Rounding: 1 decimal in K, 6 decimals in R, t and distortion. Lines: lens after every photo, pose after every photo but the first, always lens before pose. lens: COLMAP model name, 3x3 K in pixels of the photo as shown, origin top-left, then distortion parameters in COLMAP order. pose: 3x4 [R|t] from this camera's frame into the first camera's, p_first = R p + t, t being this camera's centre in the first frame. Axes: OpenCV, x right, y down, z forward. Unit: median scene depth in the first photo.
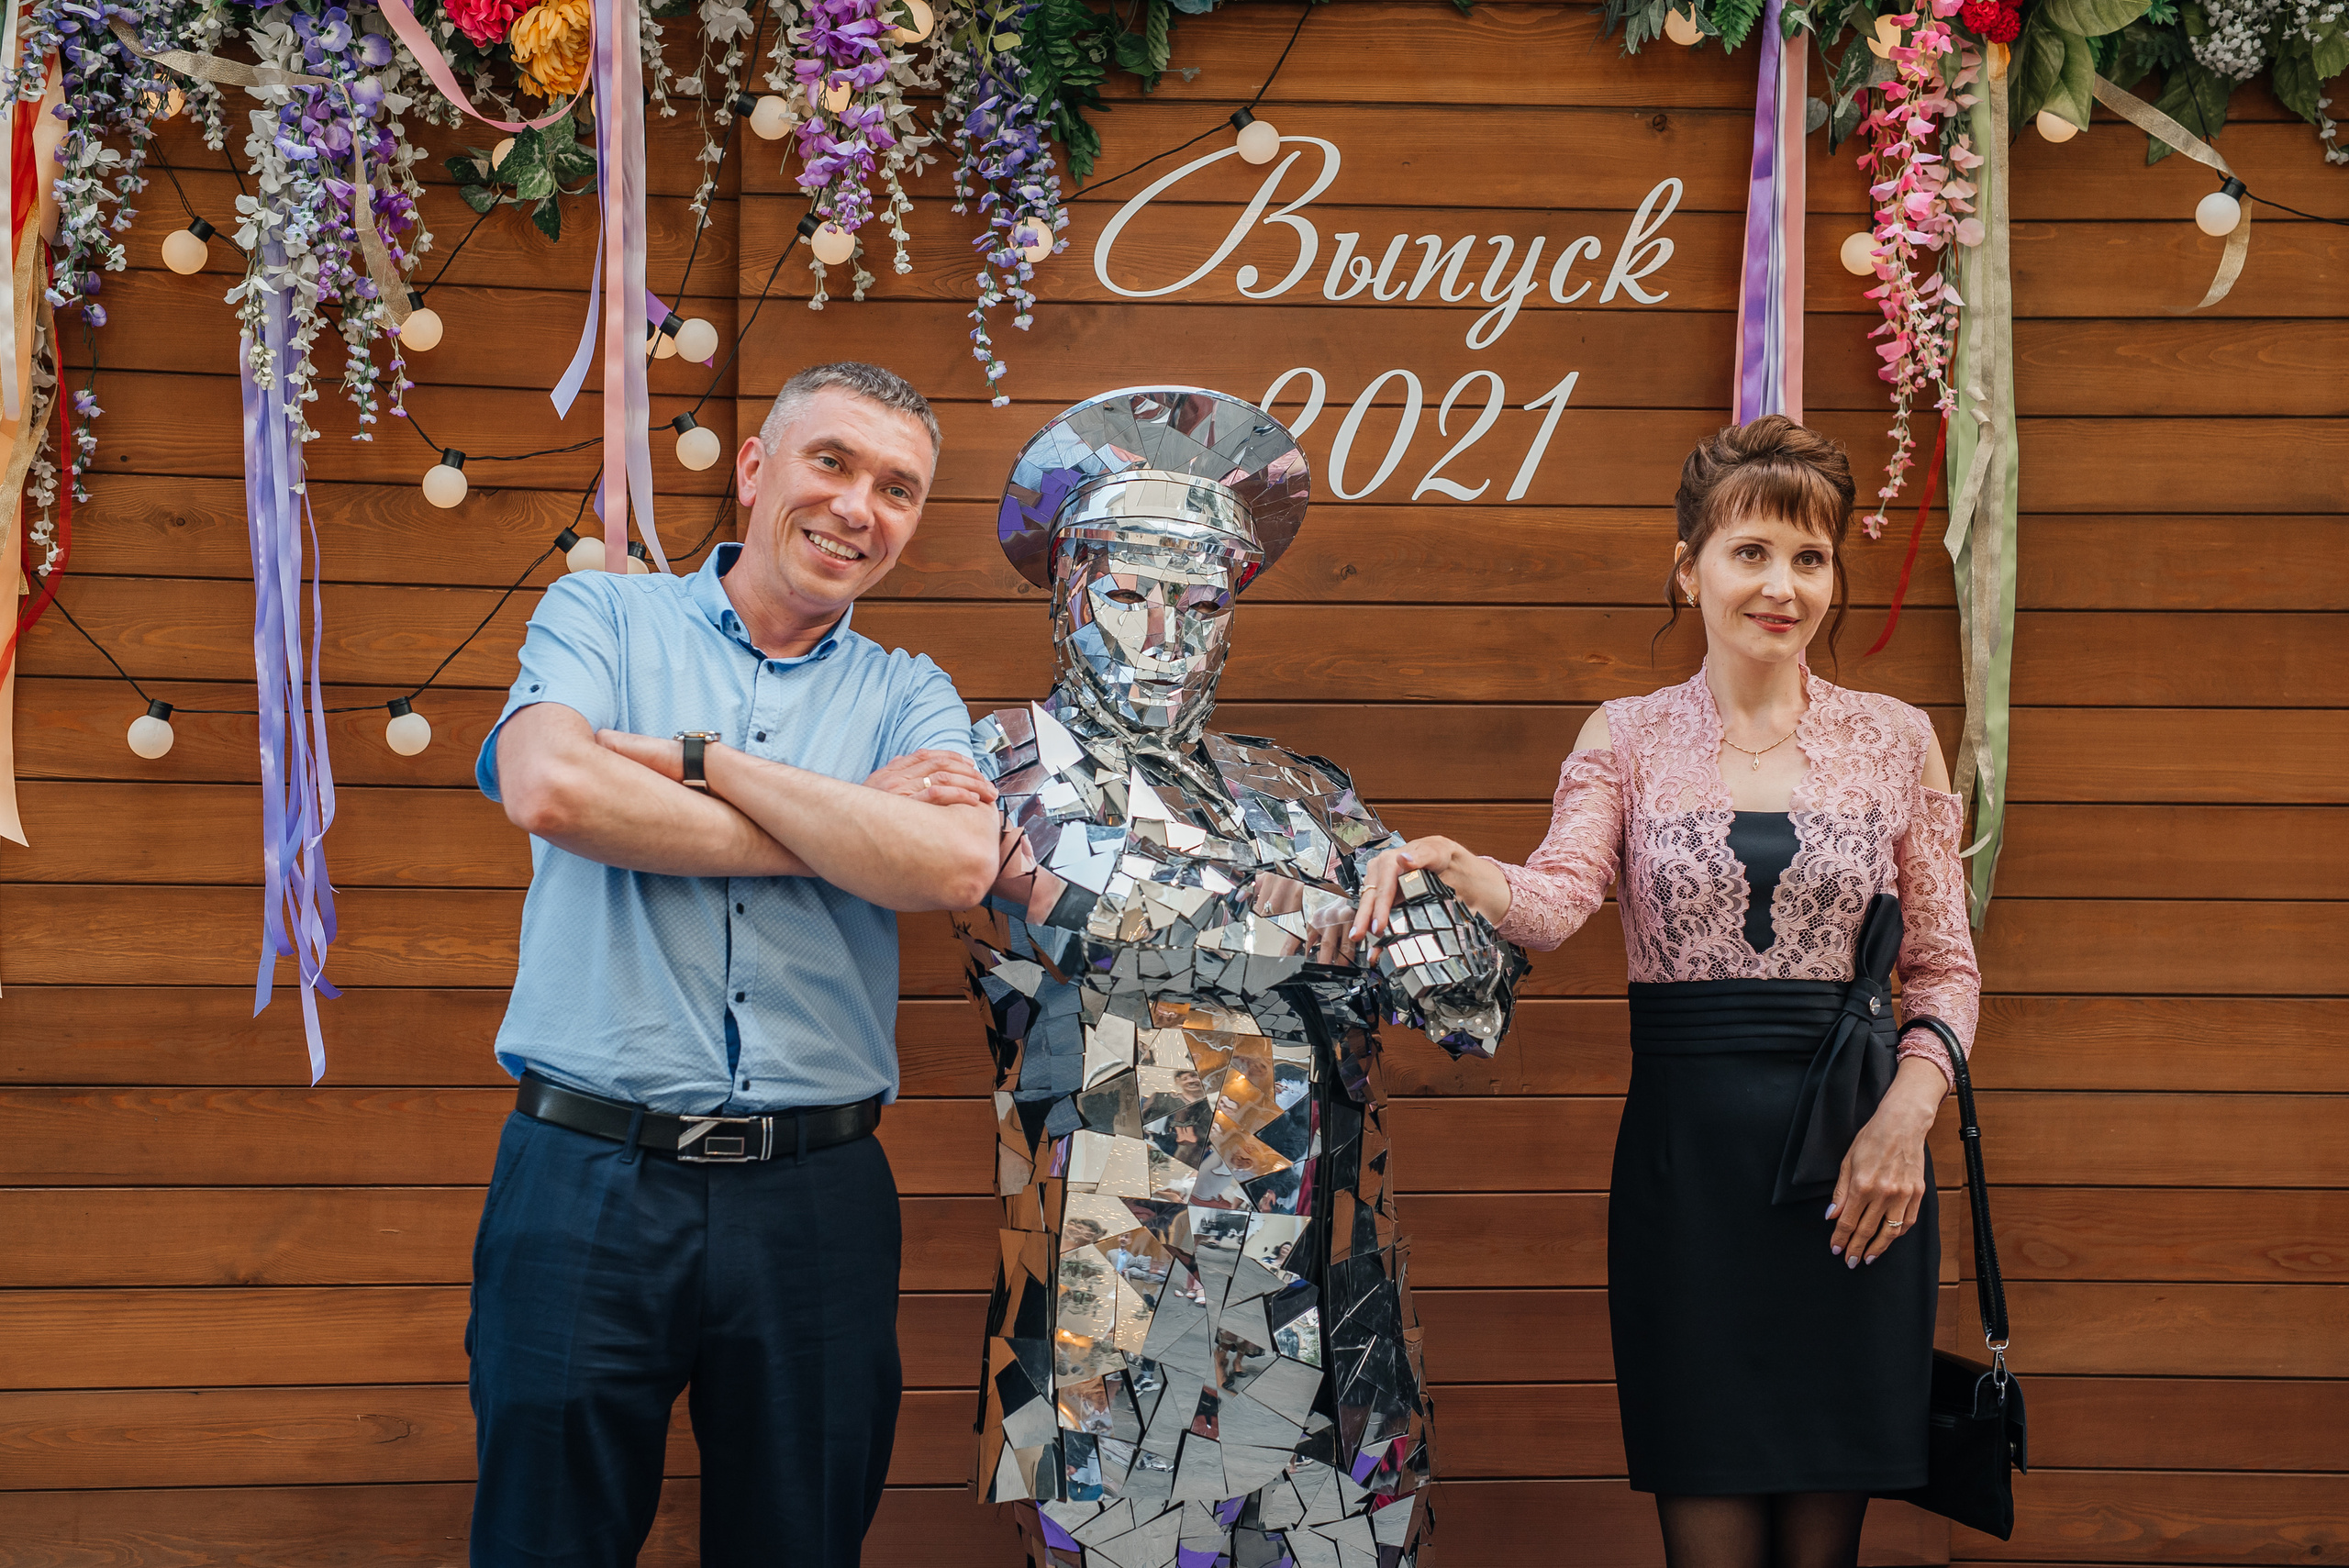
lens RADIAL K [[3305.8, 0, 1174.5], [0, 3305.8, 784.0], [0, 0, 1]] dist [-0.003451, 0.026605]
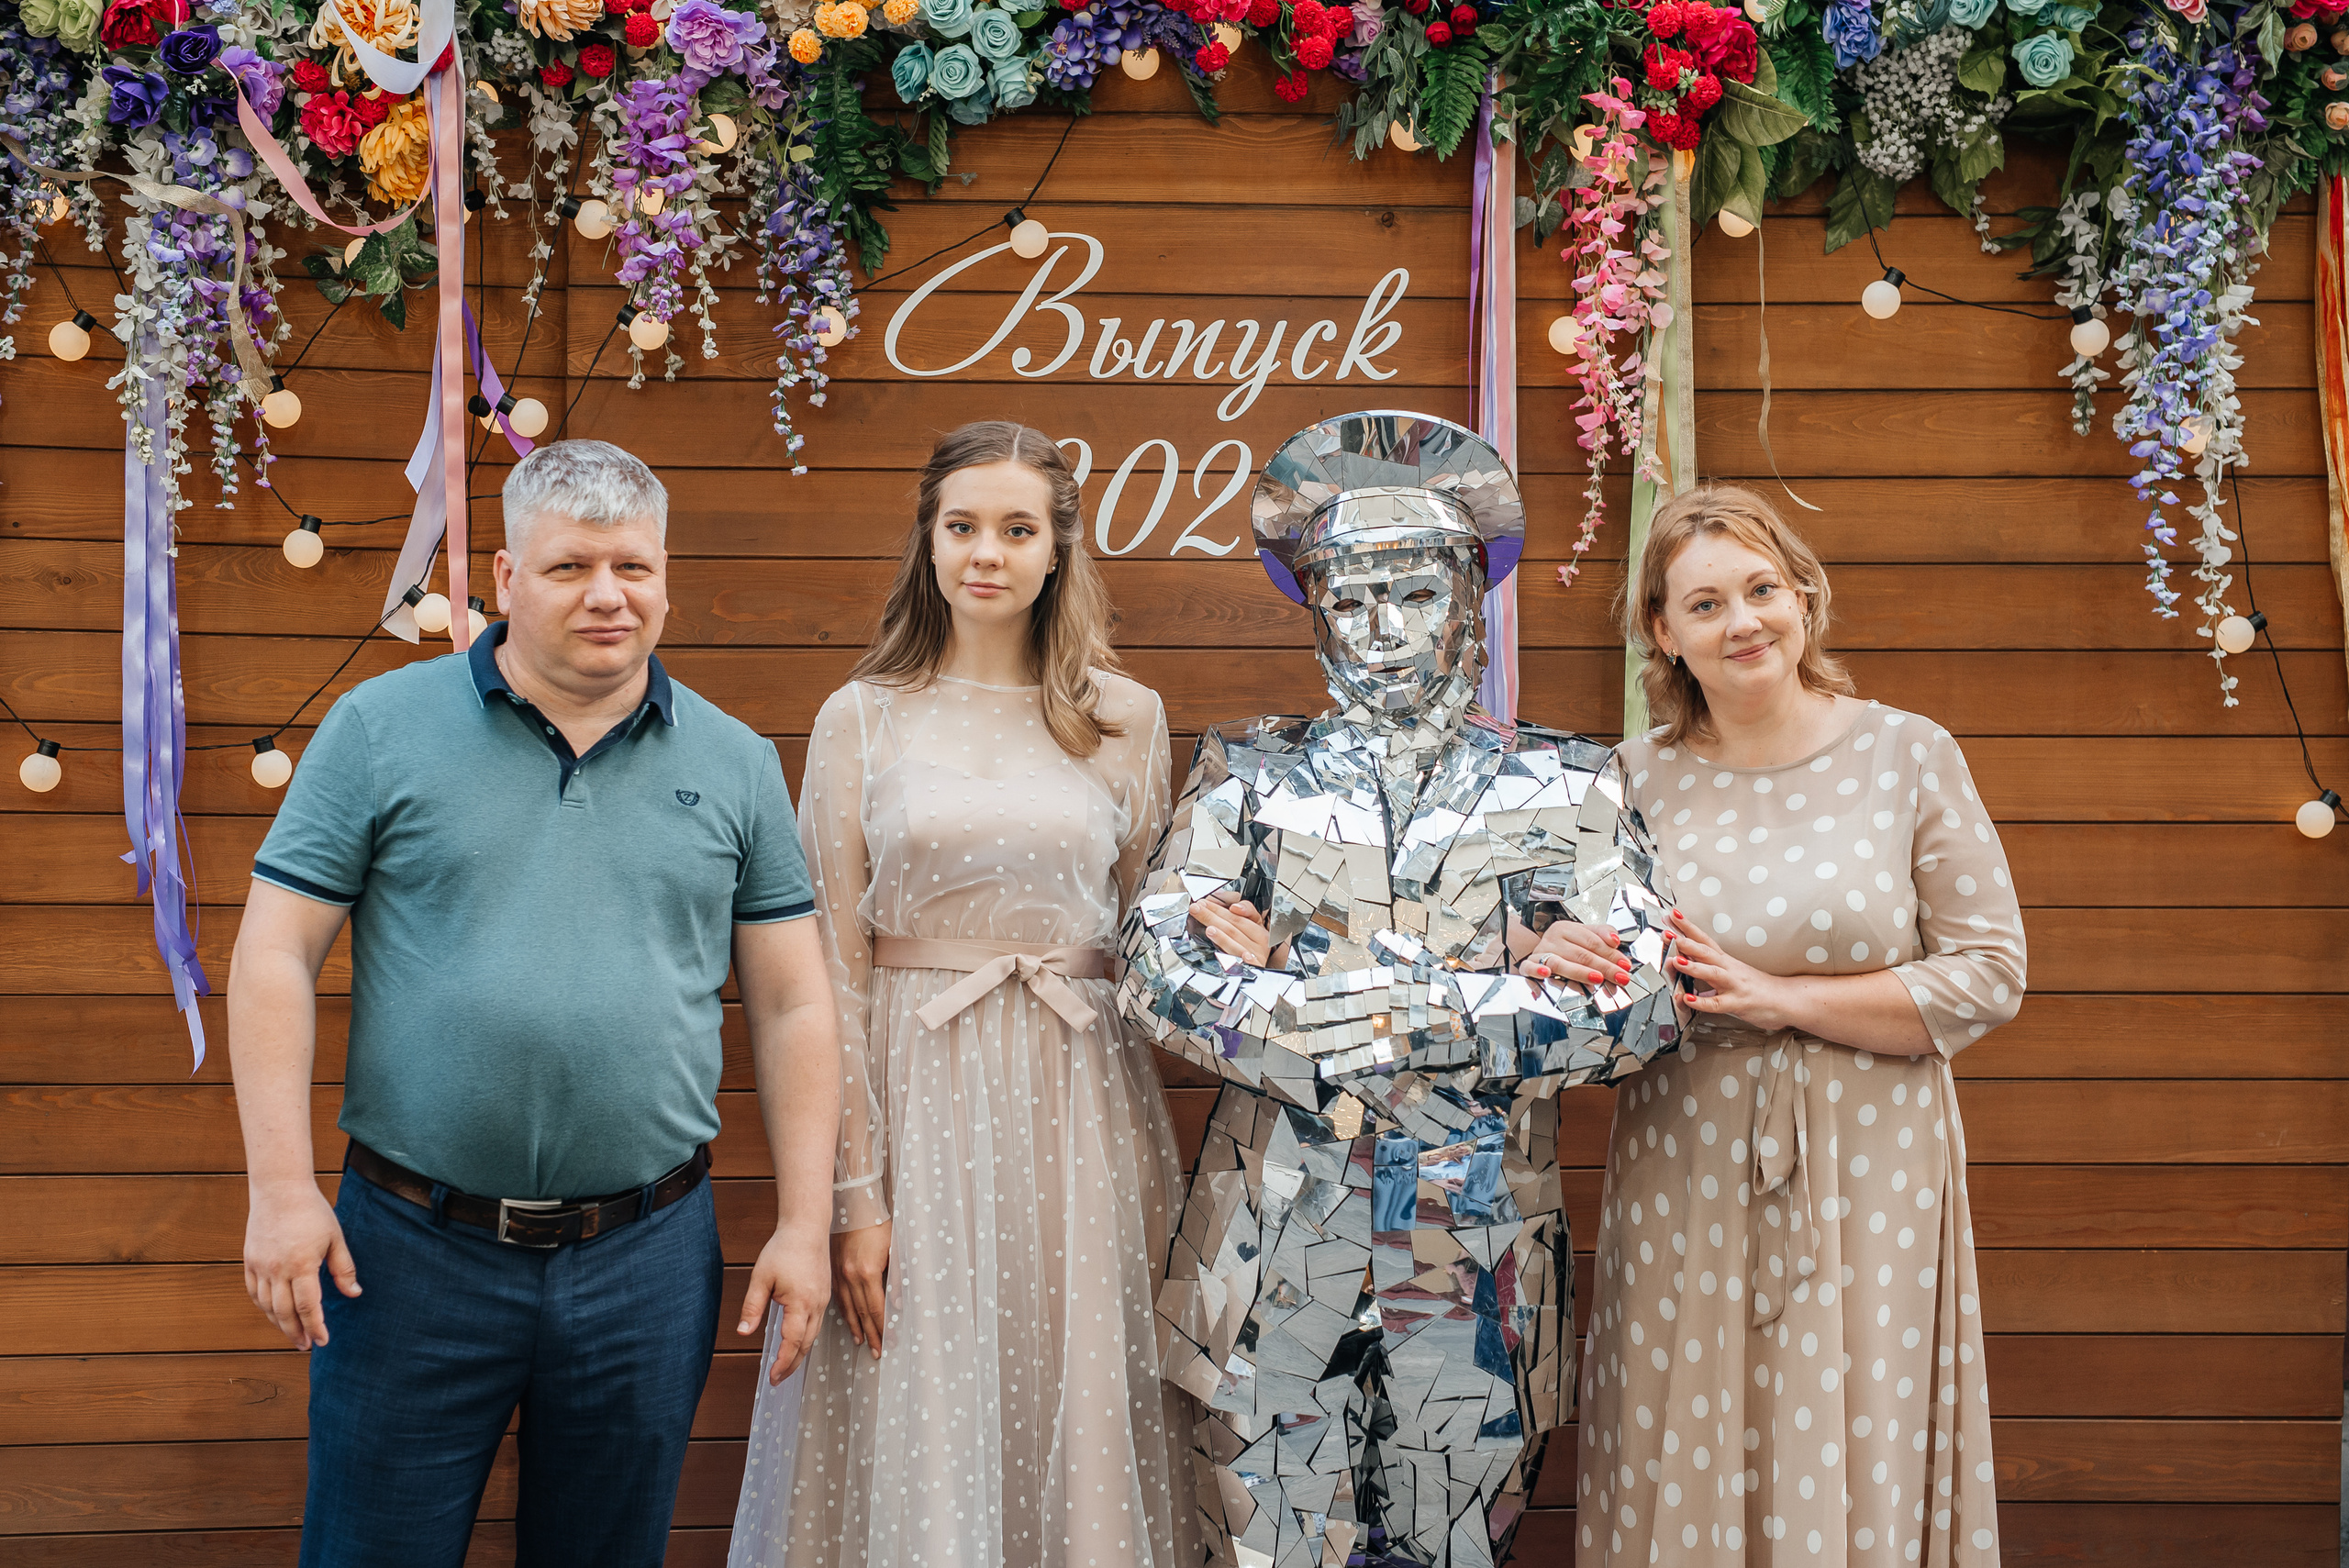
lens RADIAL K [[3367.0, 0, 1174.5], [0, 3367.0, 784.0], [0, 0, 1]] dist [-0.002879, 0.020287]
pose [[0.999762, -0.005656, 0.021050, 0.050310], [0.005775, 0.999968, -0.005582, -0.001819], [-0.021018, 0.005702, 0.999763, -0.148437]]
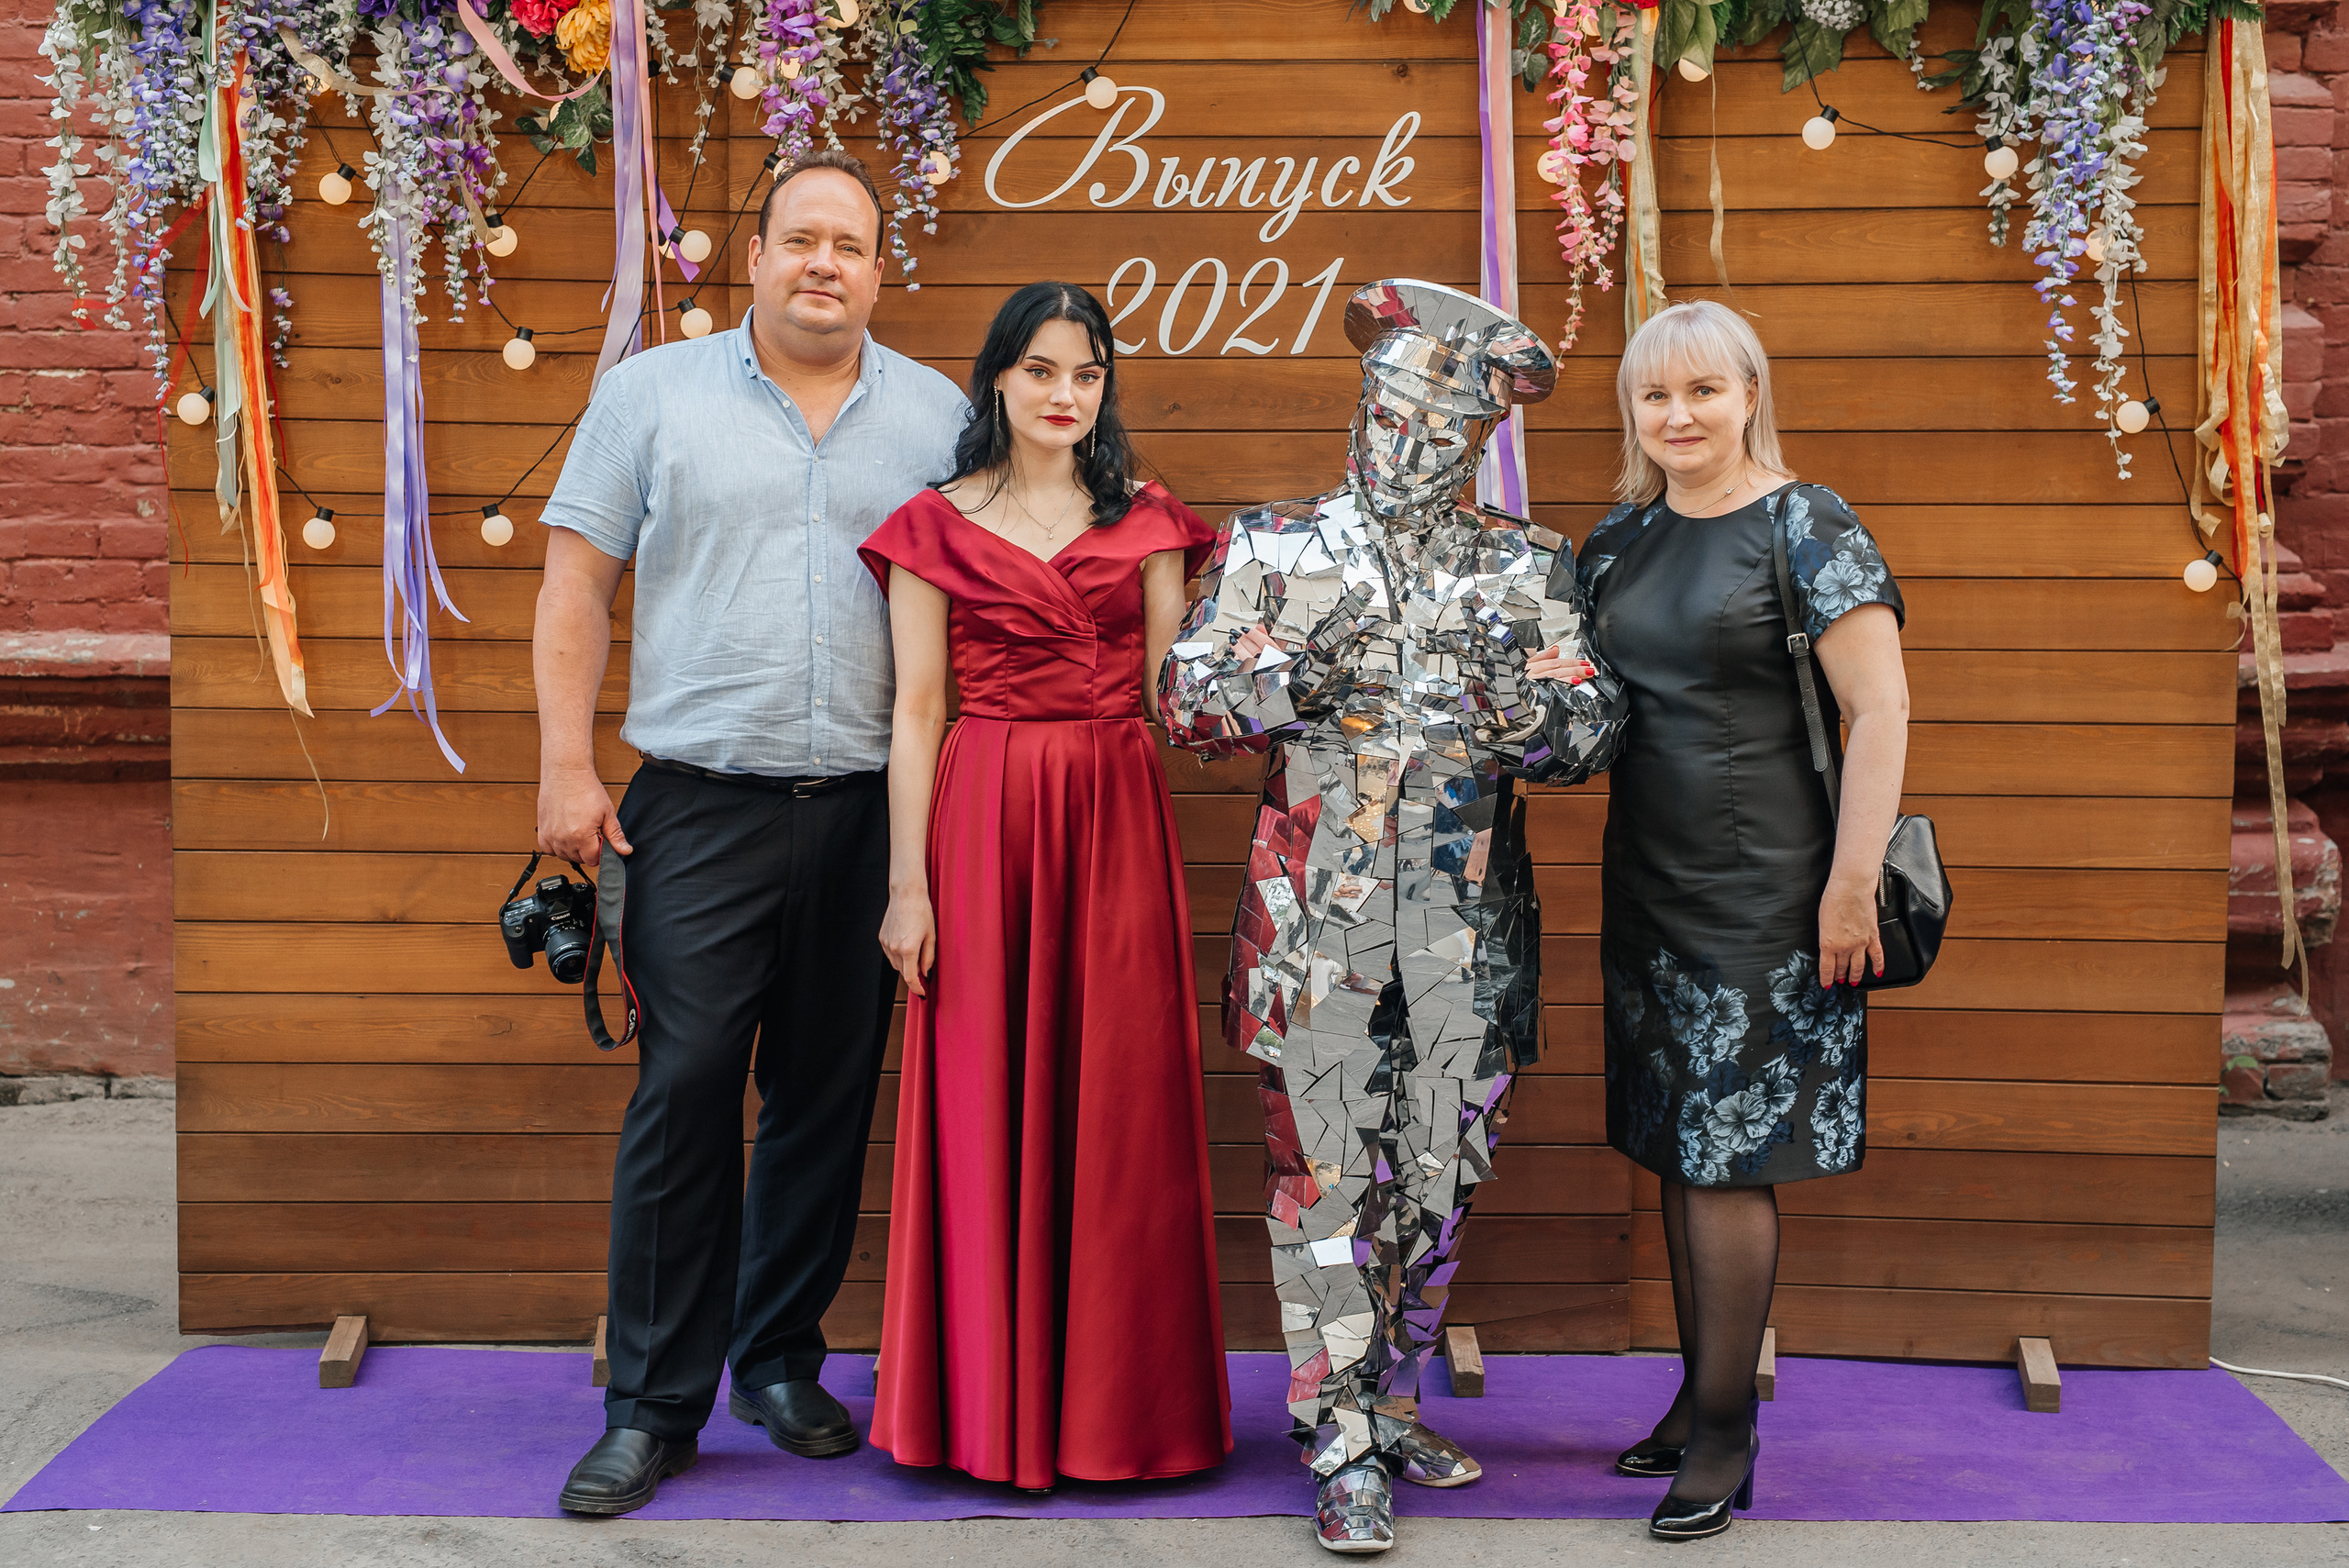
lens RADIAL K [[3305.8, 0, 1174.5], [0, 3305.8, 784.0], [0, 0, 1]] dist [-0.003451, 0.026605]
pose [[0.995284, 0.002384, -0.096971, 0.191135], [0.003474, 0.998181, 0.060193, 0.008840], [0.096938, -0.060247, 0.993465, -0.375053]]
